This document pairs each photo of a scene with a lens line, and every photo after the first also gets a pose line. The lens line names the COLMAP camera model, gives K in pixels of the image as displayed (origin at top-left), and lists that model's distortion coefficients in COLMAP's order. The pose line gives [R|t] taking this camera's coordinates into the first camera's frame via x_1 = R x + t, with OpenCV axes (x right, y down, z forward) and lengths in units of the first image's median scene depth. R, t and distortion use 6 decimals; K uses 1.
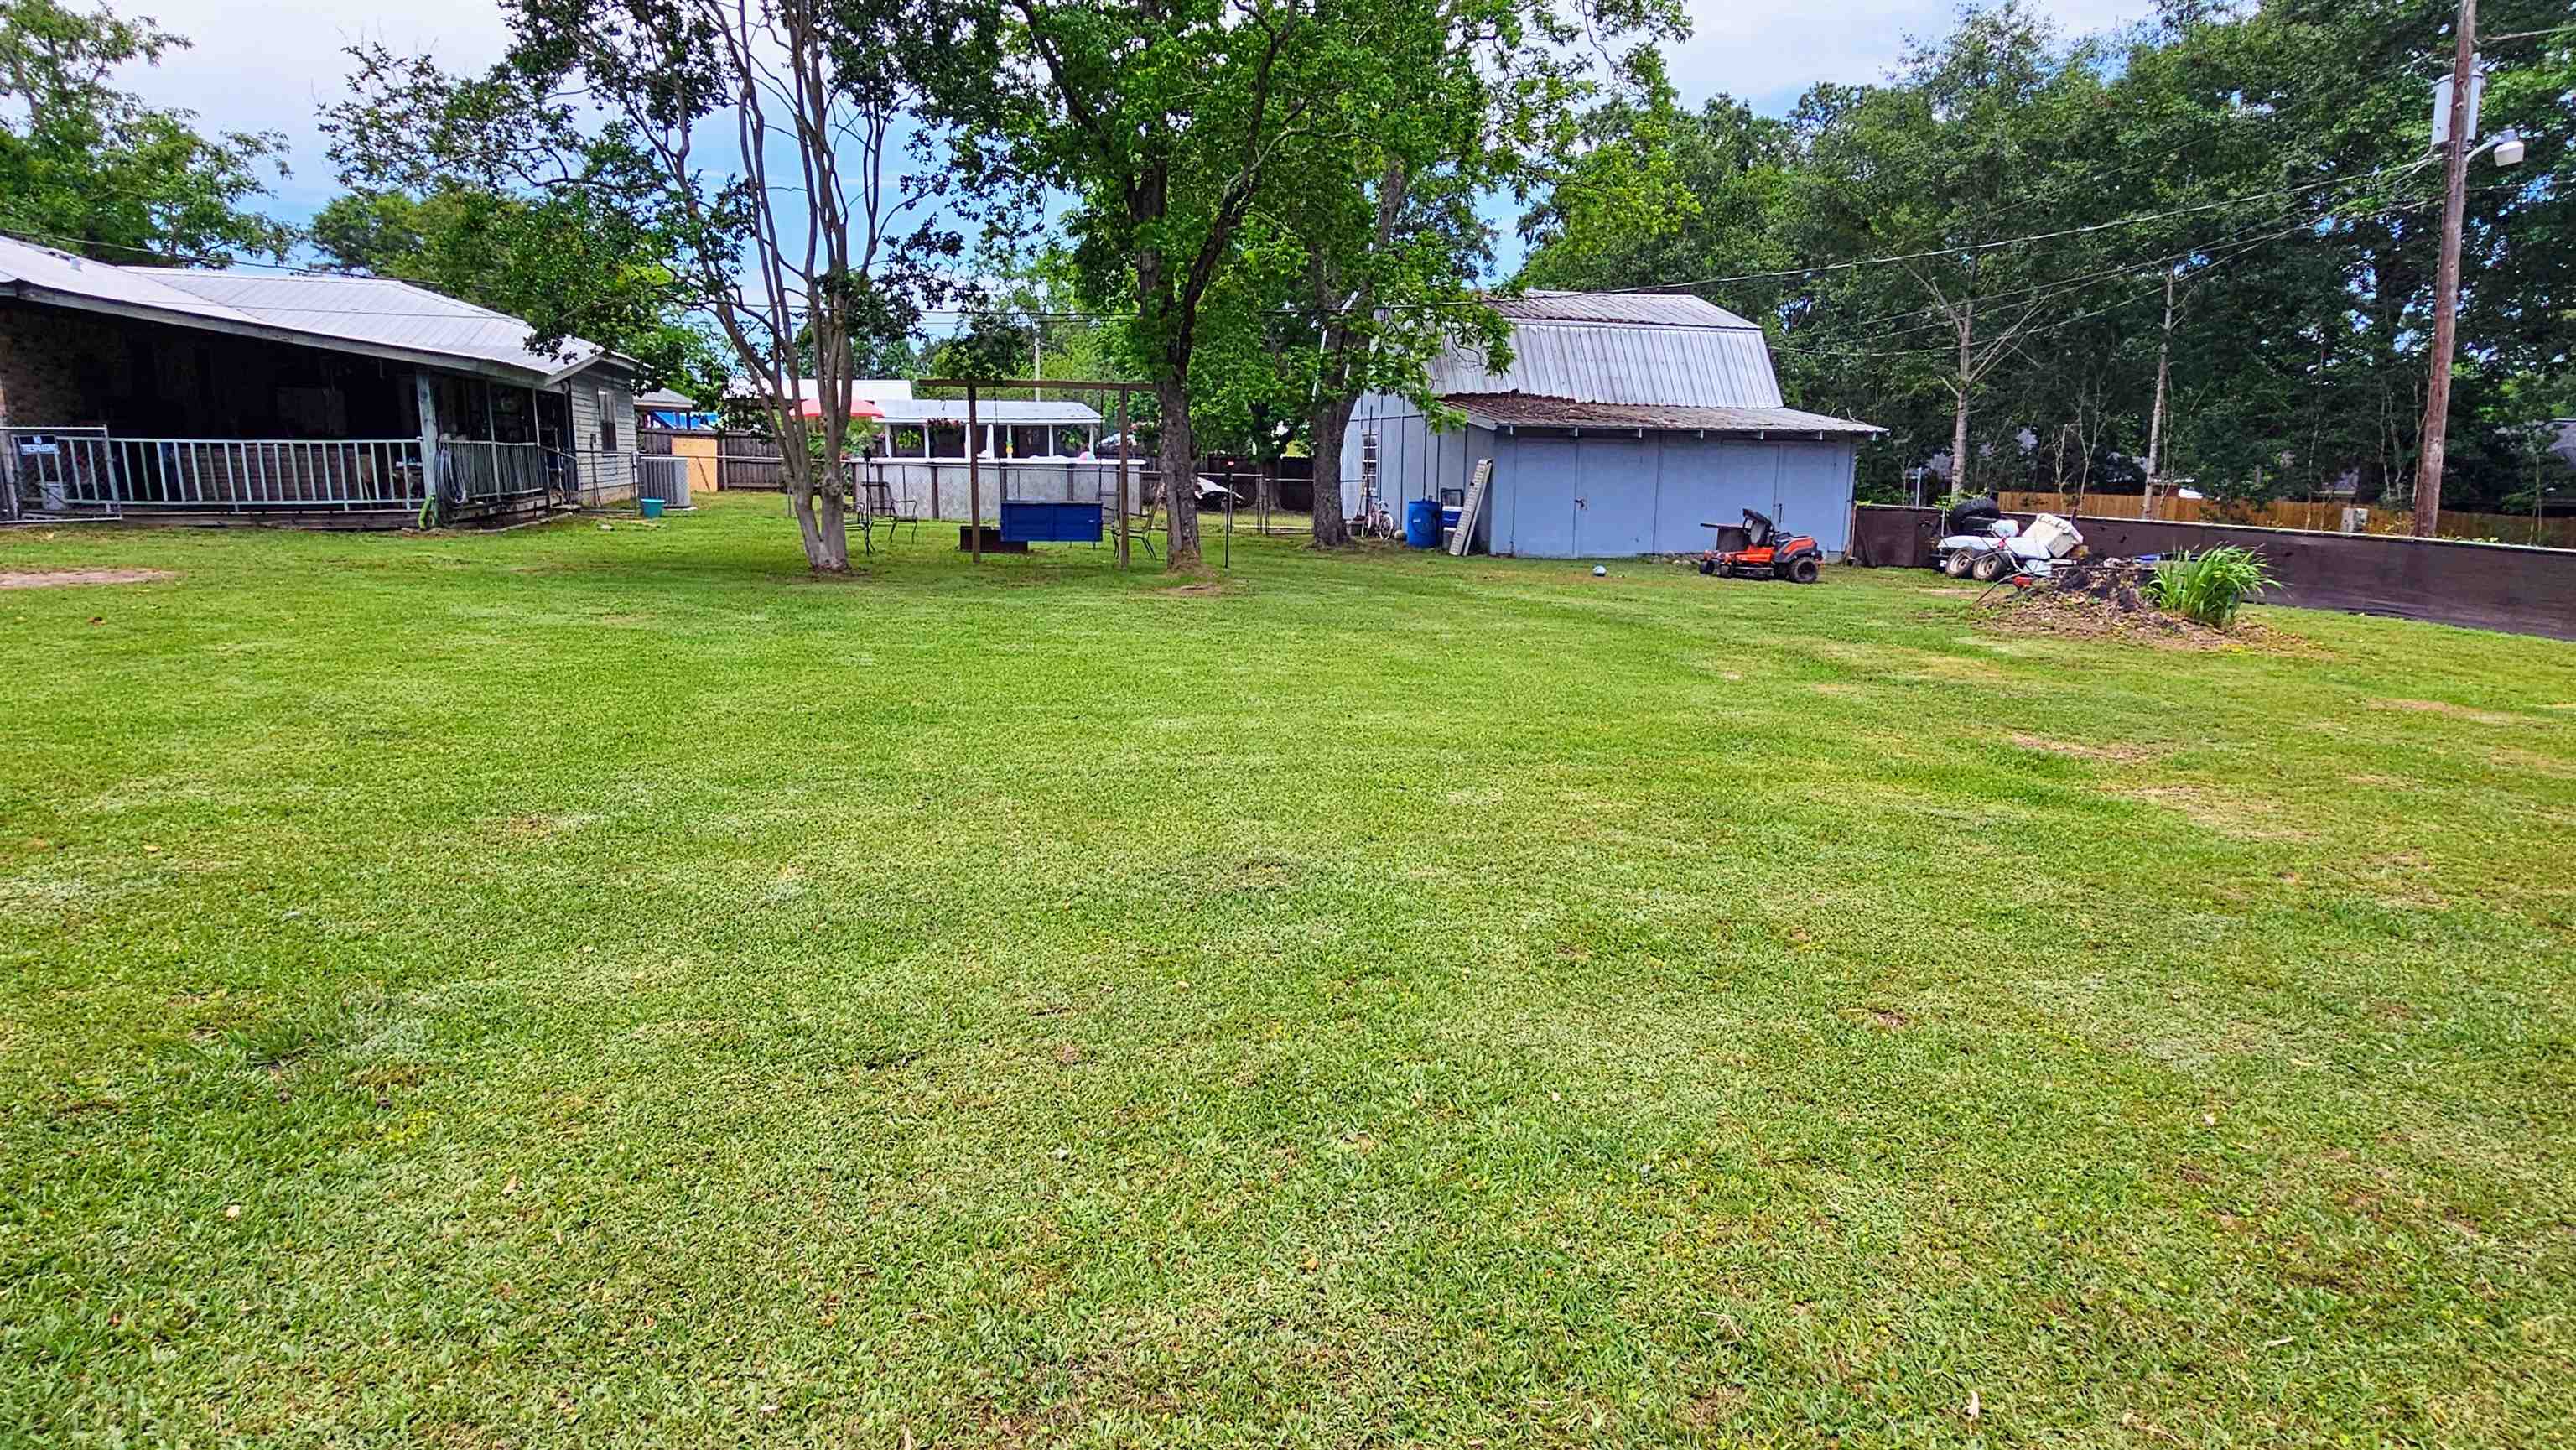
lens RADIAL K [[1370.2, 0, 1272.4], [0, 1370.2, 719.3], [0, 0, 1]] dist [0.002143, -0.000422]
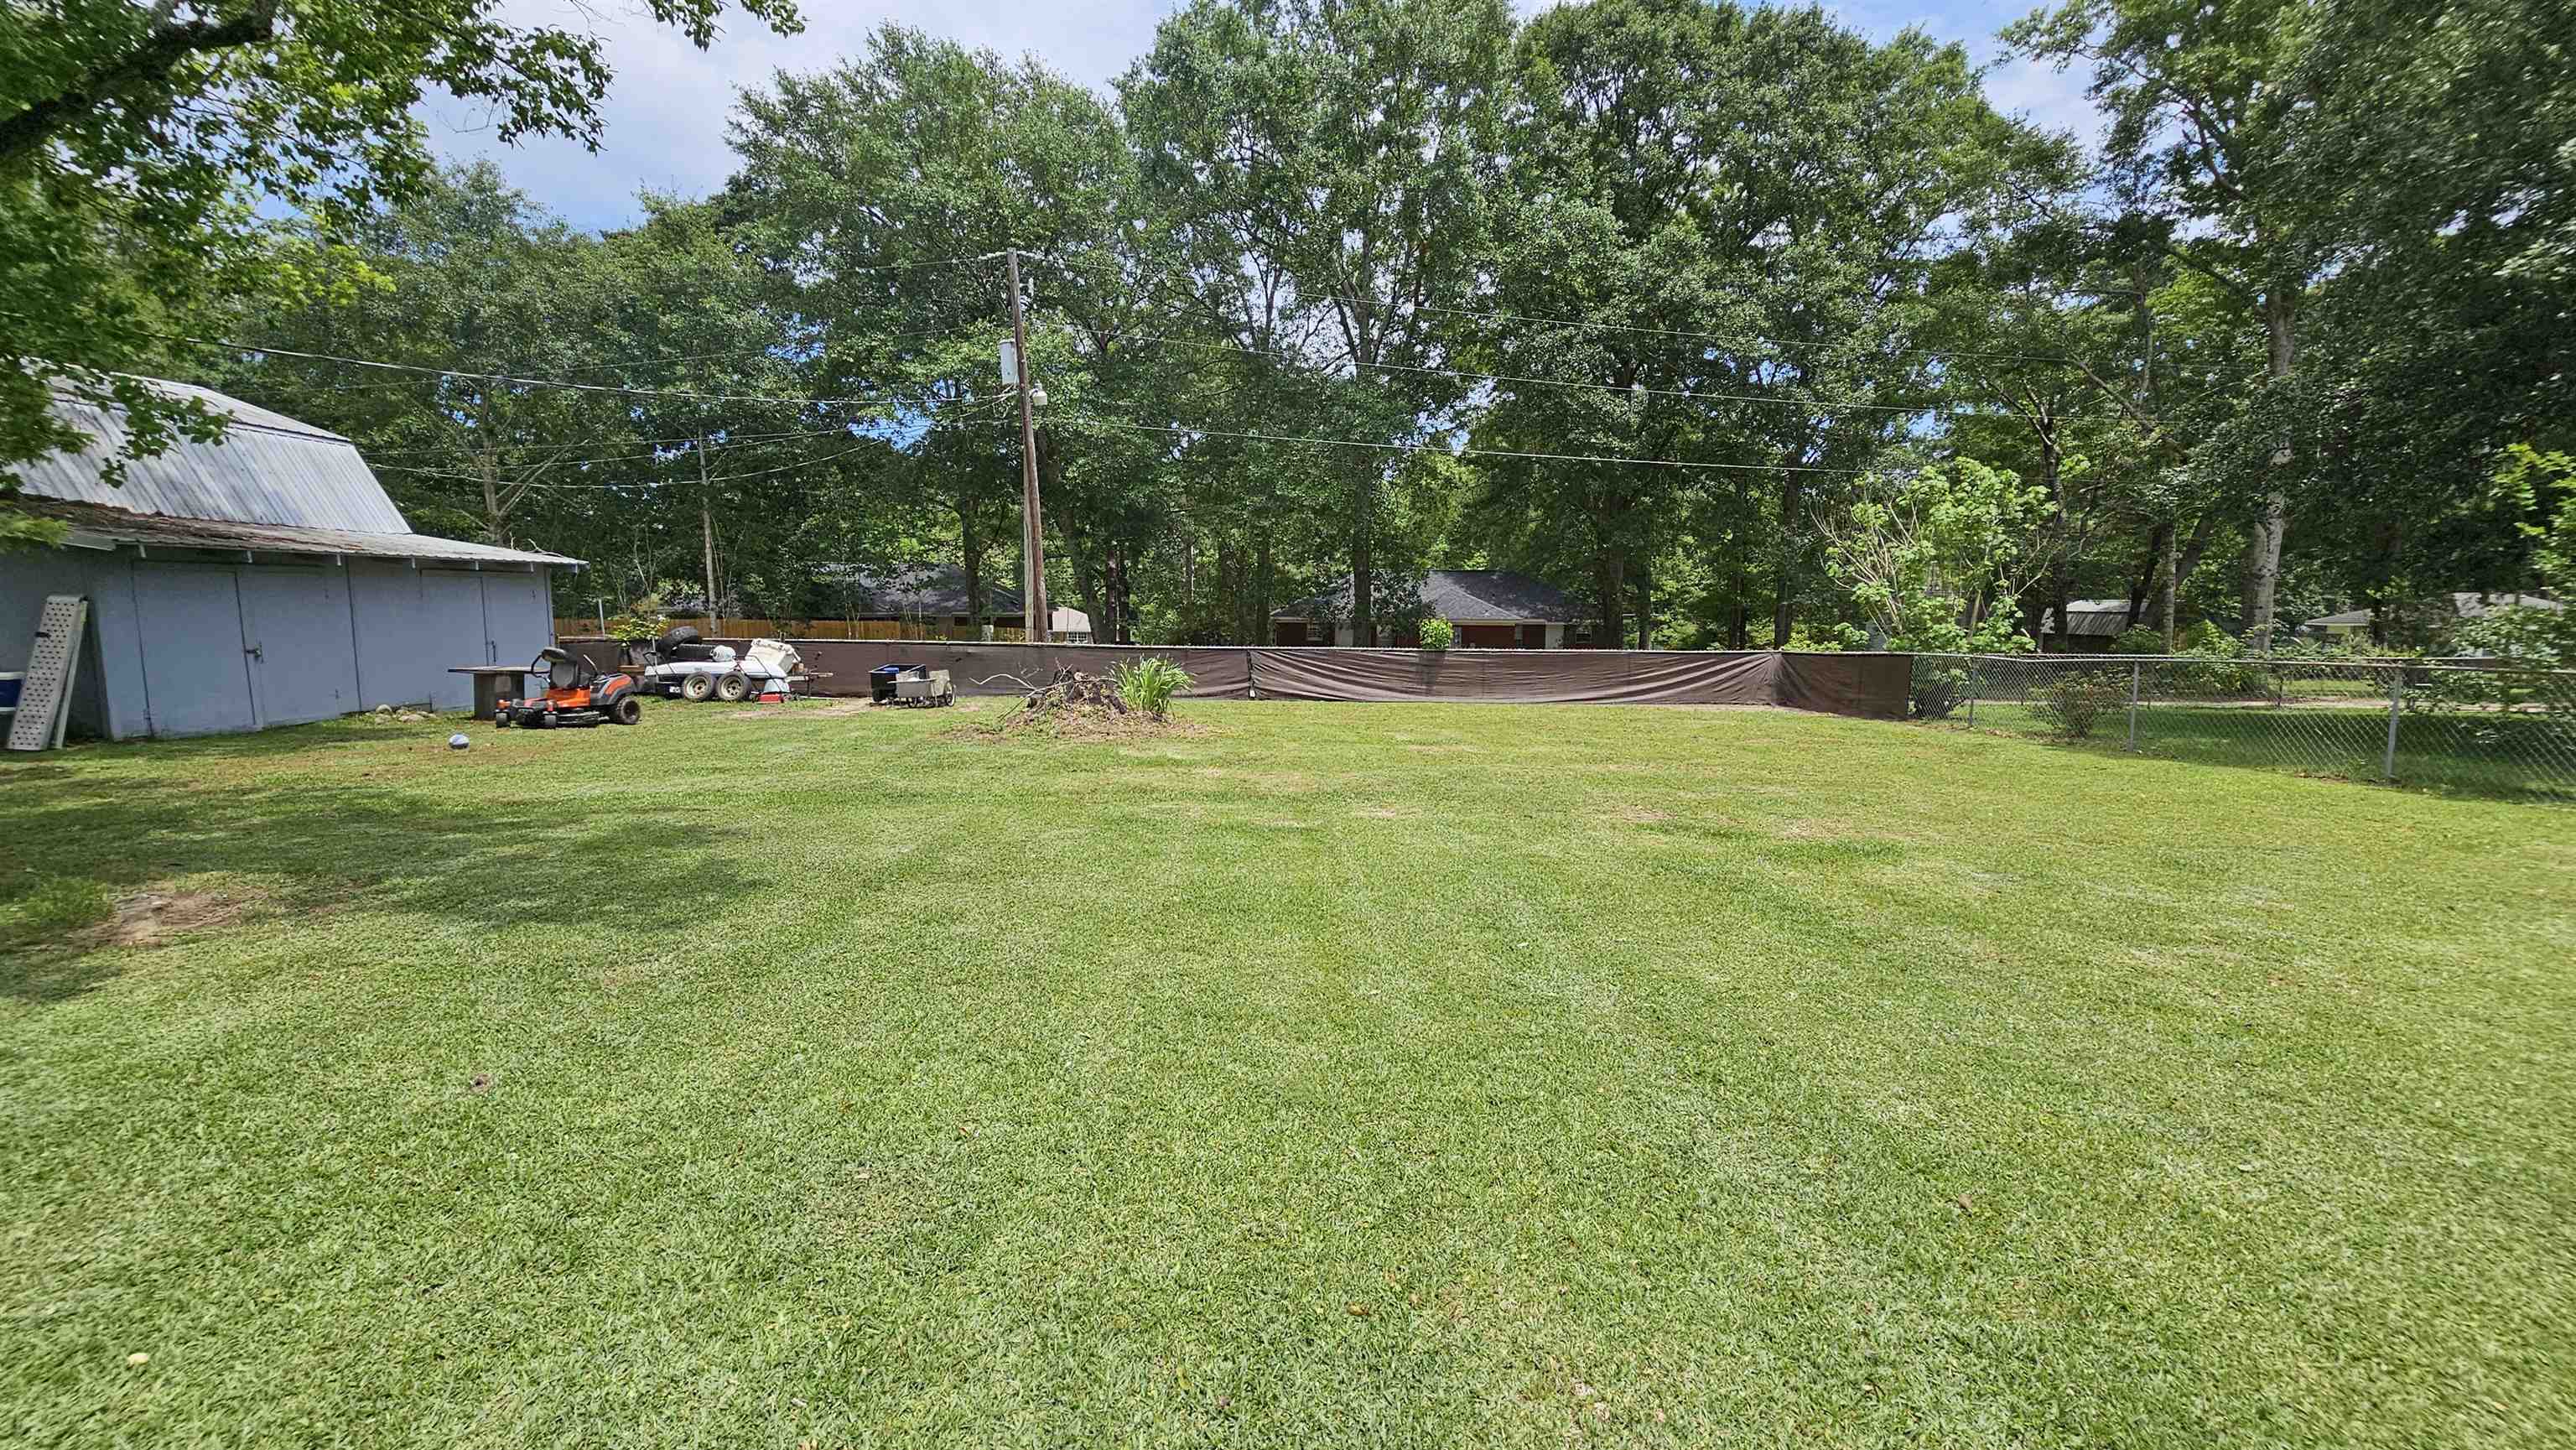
lens RADIAL K [[1051.9, 0, 1286.7], [0, 1051.9, 717.2], [0, 0, 1]] dist [-0.000618, -0.000007]
pose [[0.274009, -0.117420, 0.954532, -0.160519], [0.177857, 0.981585, 0.069692, -0.067994], [-0.945138, 0.150674, 0.289847, 0.336308]]
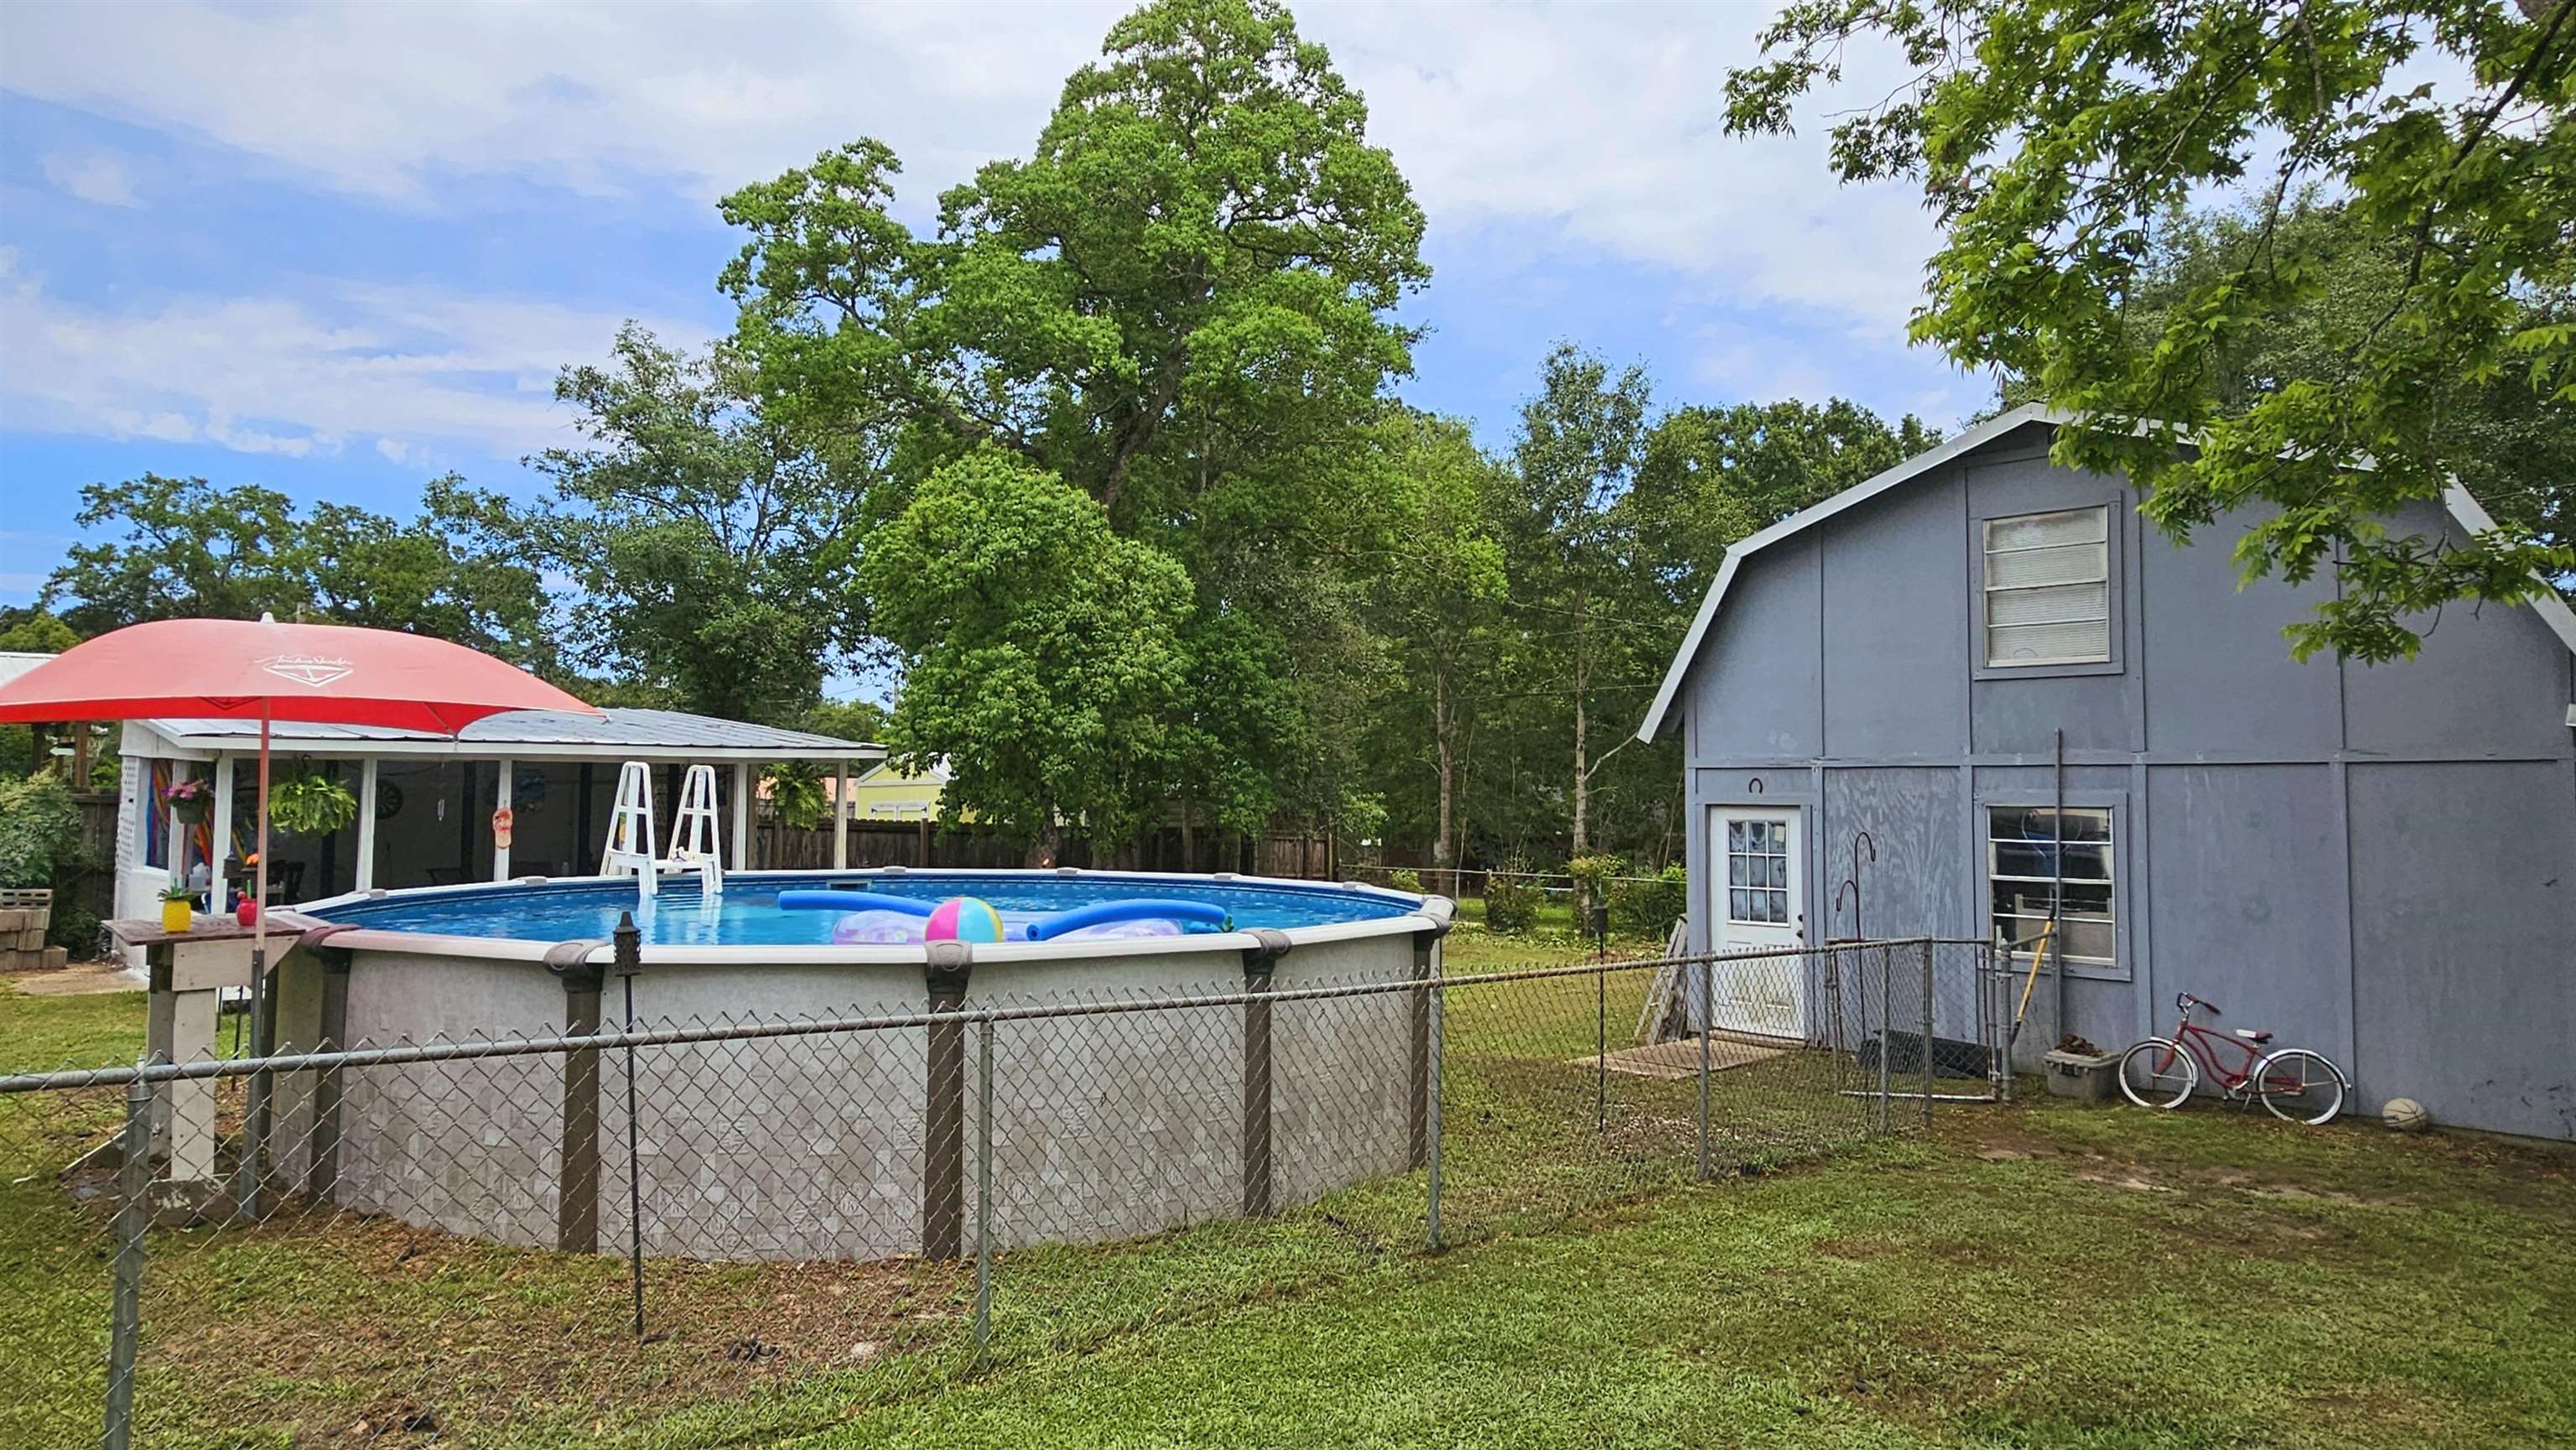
lens RADIAL K [[1524.8, 0, 1291.3], [0, 1524.8, 685.6], [0, 0, 1]] dist [0.000796, -0.002501]
pose [[0.870290, 0.033912, 0.491370, -0.374248], [0.092933, 0.968402, -0.231433, -0.203807], [-0.483692, 0.247079, 0.839639, 0.931242]]
